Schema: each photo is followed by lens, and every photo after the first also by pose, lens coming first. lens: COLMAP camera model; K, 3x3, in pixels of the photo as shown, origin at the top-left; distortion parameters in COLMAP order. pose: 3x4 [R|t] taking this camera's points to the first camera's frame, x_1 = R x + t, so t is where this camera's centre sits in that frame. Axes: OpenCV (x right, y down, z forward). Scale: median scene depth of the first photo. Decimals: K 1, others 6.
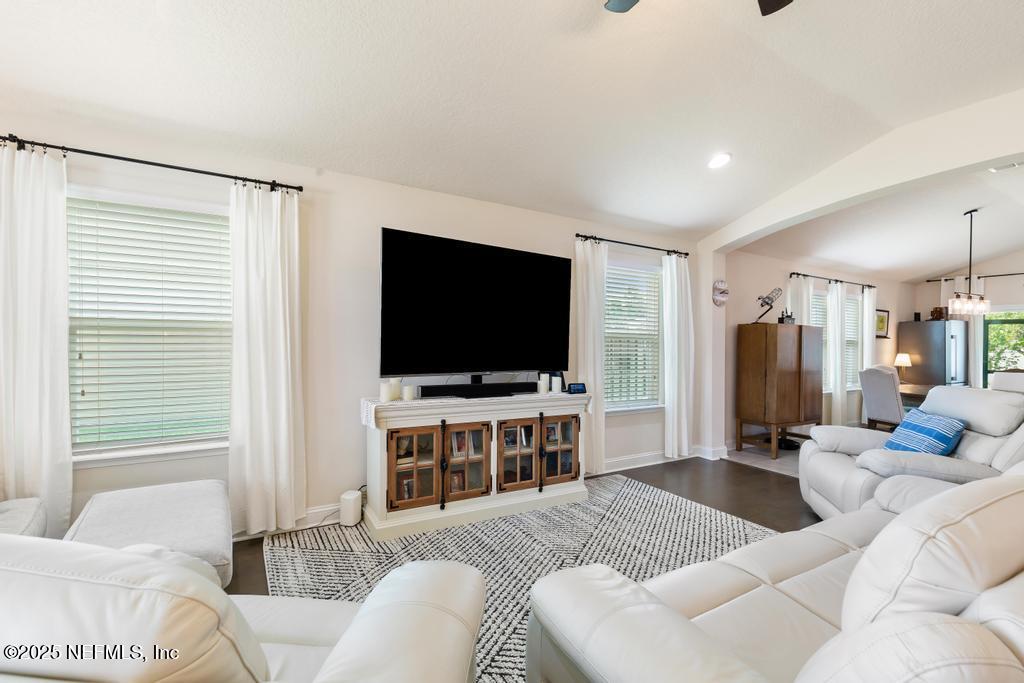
lens RADIAL K [[465.4, 0, 507.9], [0, 465.4, 340.6], [0, 0, 1]] dist [-0.001514, -0.000566]
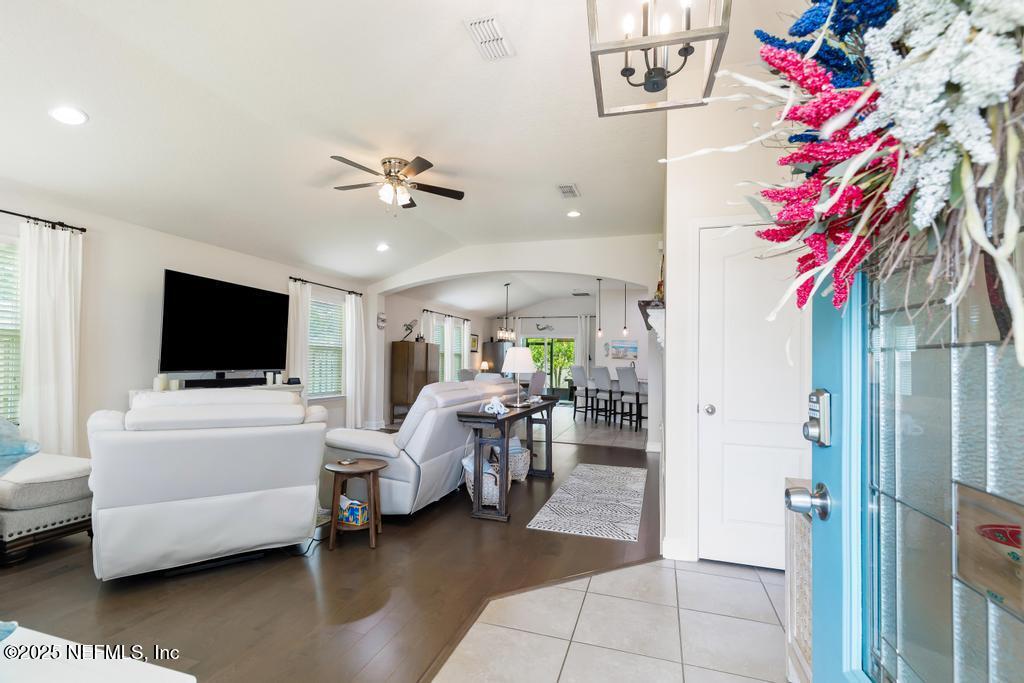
lens RADIAL K [[468.9, 0, 509.5], [0, 468.9, 348.3], [0, 0, 1]] dist [0.003608, -0.000096]
pose [[0.760575, 0.013255, 0.649115, -0.296364], [-0.001424, 0.999823, -0.018749, 0.021968], [-0.649249, 0.013336, 0.760459, -0.591436]]
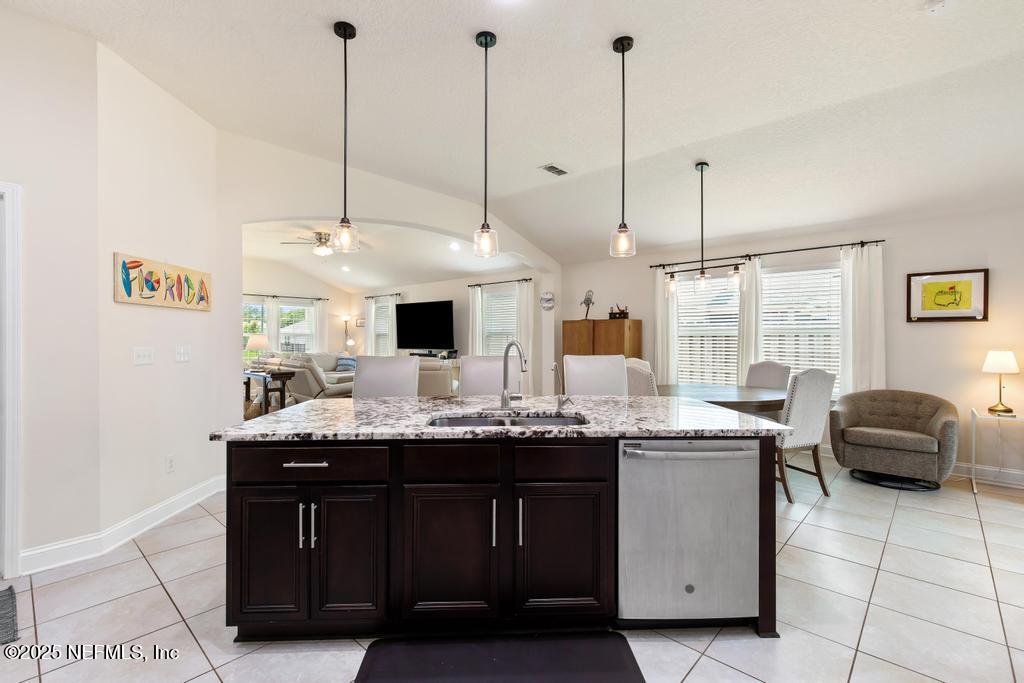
lens RADIAL K [[465.4, 0, 507.9], [0, 465.4, 340.6], [0, 0, 1]] dist [-0.001514, -0.000566]
pose [[0.264922, -0.013753, -0.964172, 2.318849], [-0.003903, 0.999875, -0.015335, 0.051804], [0.964262, 0.007826, 0.264835, 0.654040]]
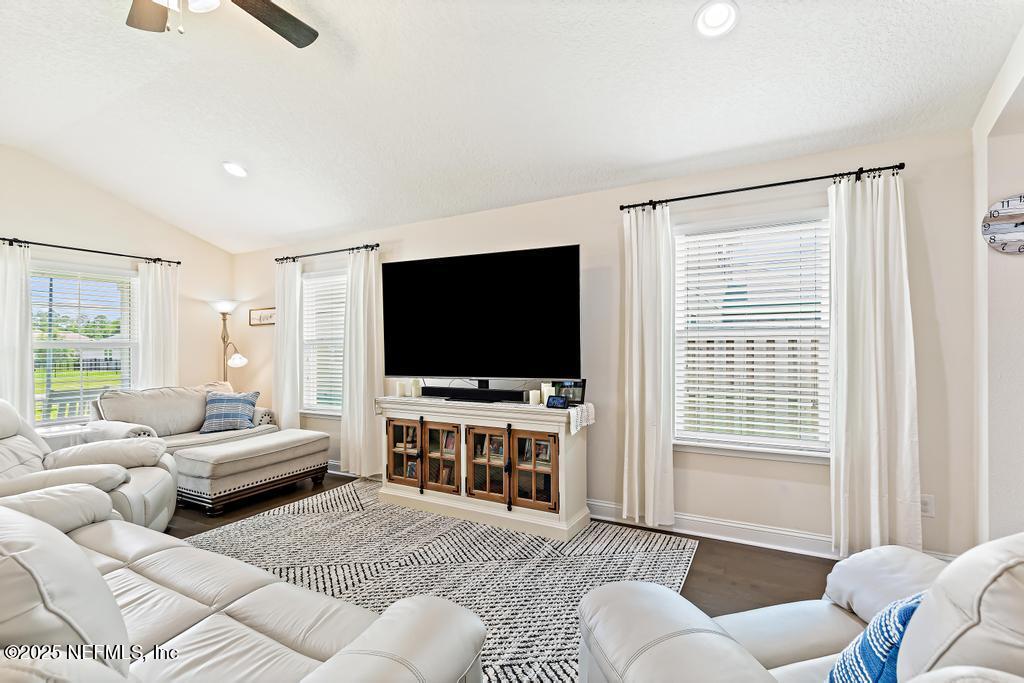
lens RADIAL K [[478.0, 0, 512.0], [0, 478.0, 341.5], [0, 0, 1]] dist [0.002659, 0.000002]
pose [[0.500684, -0.030242, -0.865102, 0.789915], [0.017103, 0.999540, -0.025043, 0.014410], [0.865461, -0.002257, 0.500971, 0.471218]]
